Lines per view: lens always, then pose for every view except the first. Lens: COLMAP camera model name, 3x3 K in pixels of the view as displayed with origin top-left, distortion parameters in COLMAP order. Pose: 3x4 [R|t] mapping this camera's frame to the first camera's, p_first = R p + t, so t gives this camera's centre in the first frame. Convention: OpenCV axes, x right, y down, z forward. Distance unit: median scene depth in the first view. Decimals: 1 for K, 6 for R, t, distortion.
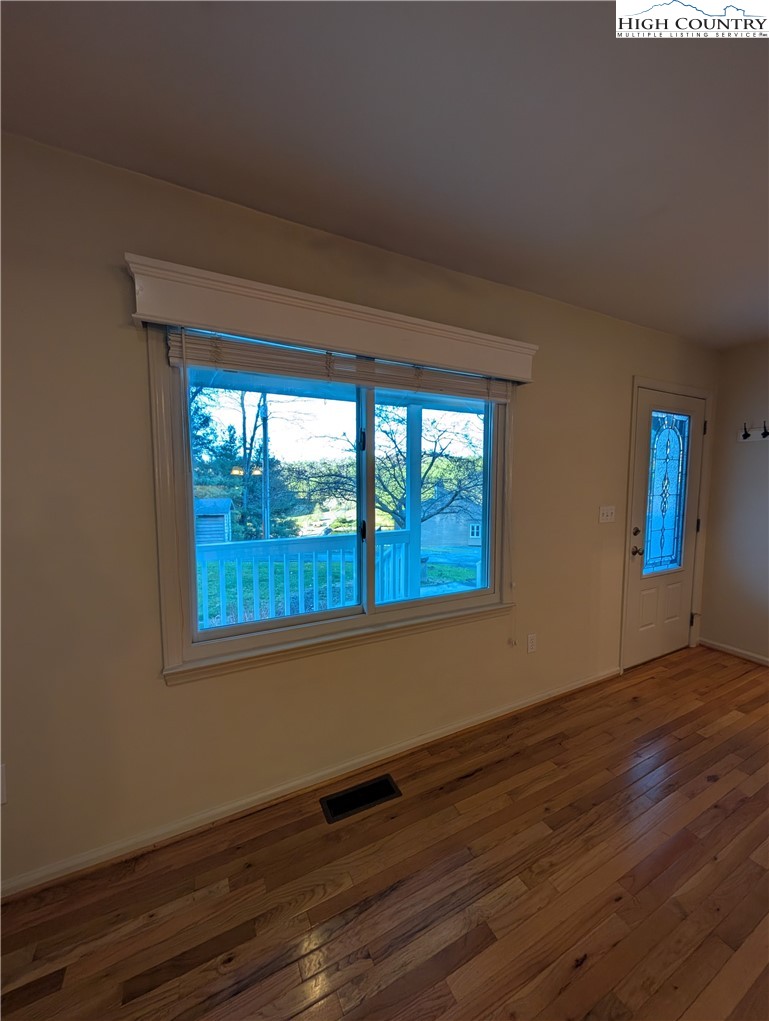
lens RADIAL K [[384.5, 0, 381.3], [0, 384.5, 512.0], [0, 0, 1]] dist [-0.001757, 0.000417]
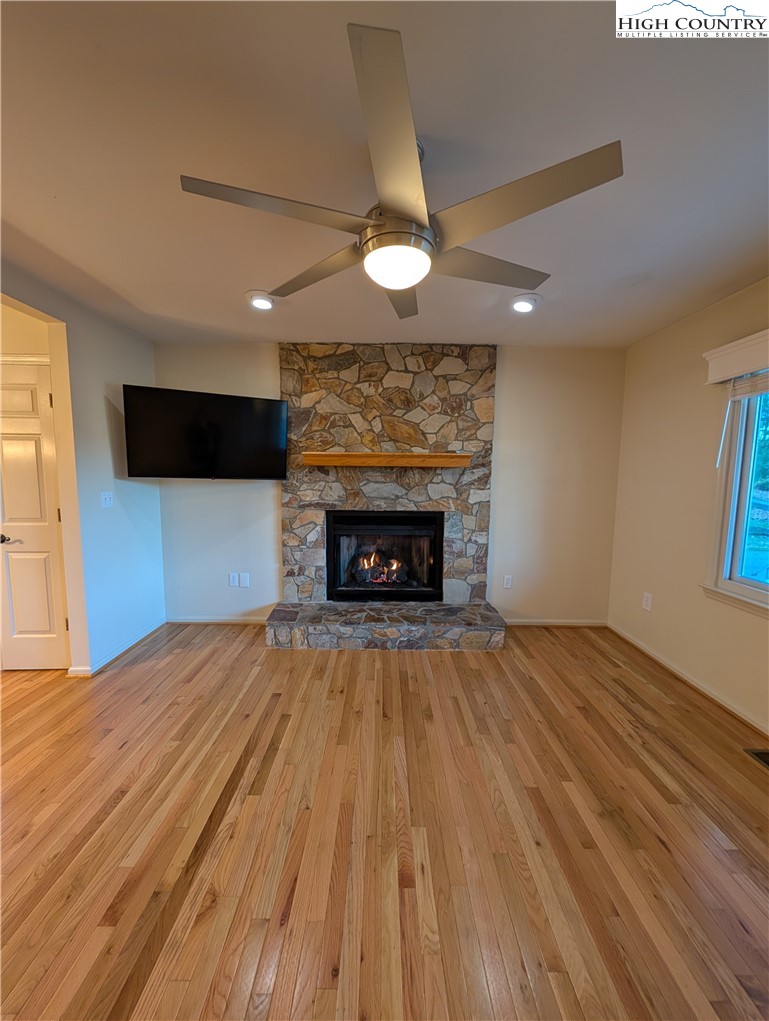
lens RADIAL K [[384.5, 0, 384.6], [0, 384.5, 512.5], [0, 0, 1]] dist [-0.001757, 0.000417]
pose [[-0.449444, 0.083431, -0.889404, 1.663754], [-0.081483, 0.987650, 0.133822, -0.009926], [0.889585, 0.132617, -0.437095, 0.490547]]
